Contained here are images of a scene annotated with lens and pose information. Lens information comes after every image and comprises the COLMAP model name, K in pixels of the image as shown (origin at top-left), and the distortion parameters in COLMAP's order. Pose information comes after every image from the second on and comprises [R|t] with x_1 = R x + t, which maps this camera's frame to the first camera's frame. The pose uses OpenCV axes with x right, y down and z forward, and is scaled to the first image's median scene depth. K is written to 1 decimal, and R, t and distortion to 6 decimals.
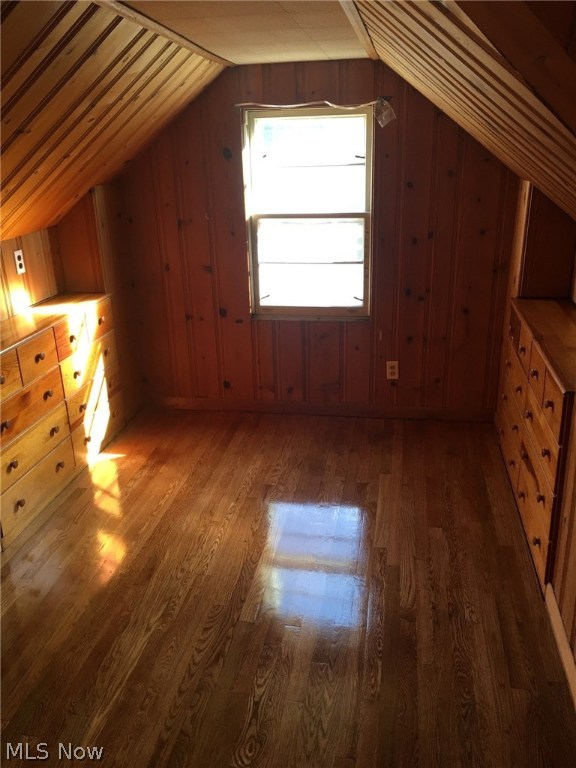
lens RADIAL K [[658.9, 0, 288.6], [0, 658.9, 382.5], [0, 0, 1]] dist [0.067685, -0.083473]
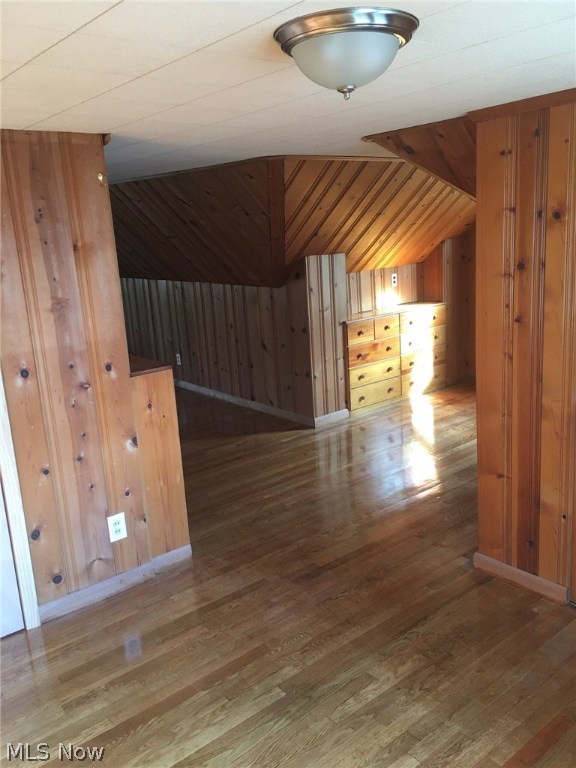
lens RADIAL K [[658.9, 0, 286.9], [0, 658.9, 381.5], [0, 0, 1]] dist [0.067685, -0.083473]
pose [[0.754774, 0.136229, -0.641683, 0.588480], [-0.191190, 0.981414, -0.016531, 0.183679], [0.627505, 0.135160, 0.766792, -0.558525]]
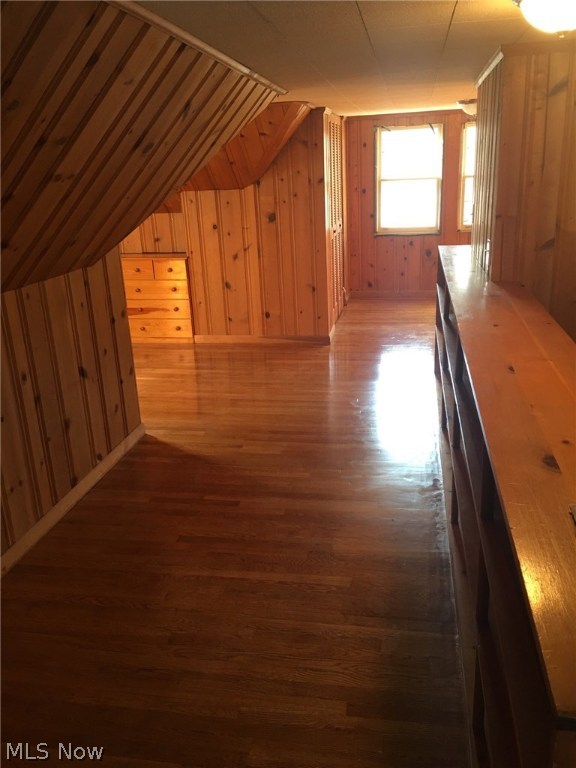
lens RADIAL K [[658.9, 0, 289.9], [0, 658.9, 380.9], [0, 0, 1]] dist [0.067685, -0.083473]
pose [[-0.000250, -0.286241, 0.958158, -1.570650], [0.382169, 0.885399, 0.264605, -0.061961], [-0.924092, 0.366244, 0.109171, 0.312357]]
